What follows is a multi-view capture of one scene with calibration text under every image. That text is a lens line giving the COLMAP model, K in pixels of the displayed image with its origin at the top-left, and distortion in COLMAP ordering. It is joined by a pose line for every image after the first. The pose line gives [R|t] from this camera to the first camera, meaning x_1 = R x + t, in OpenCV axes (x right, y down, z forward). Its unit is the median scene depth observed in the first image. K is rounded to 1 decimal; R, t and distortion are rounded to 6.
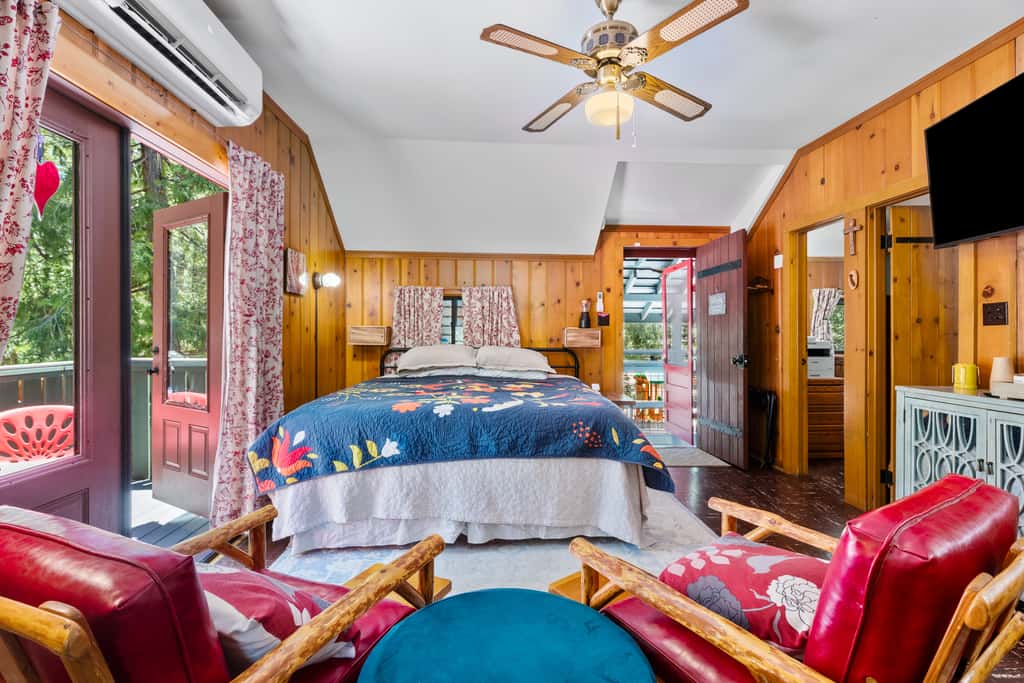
lens RADIAL K [[469.3, 0, 513.9], [0, 469.3, 333.6], [0, 0, 1]] dist [0.009137, -0.000268]
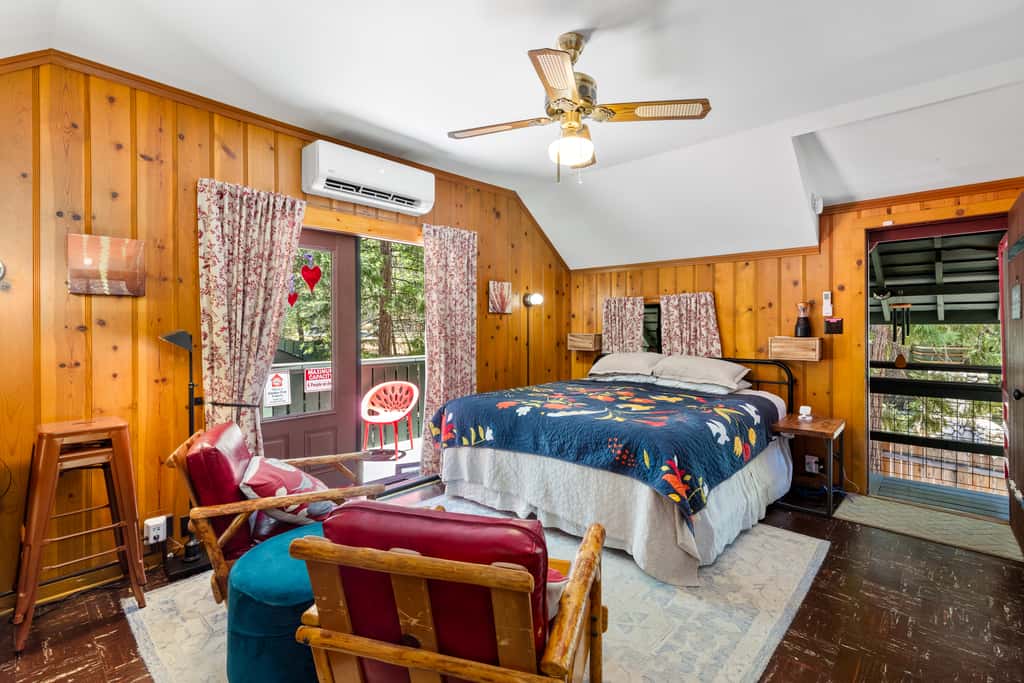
lens RADIAL K [[469.3, 0, 512.3], [0, 469.3, 329.5], [0, 0, 1]] dist [0.009137, -0.000268]
pose [[0.693972, -0.002632, -0.719997, 0.713383], [0.006249, 0.999978, 0.002367, -0.054037], [0.719974, -0.006142, 0.693973, 0.117696]]
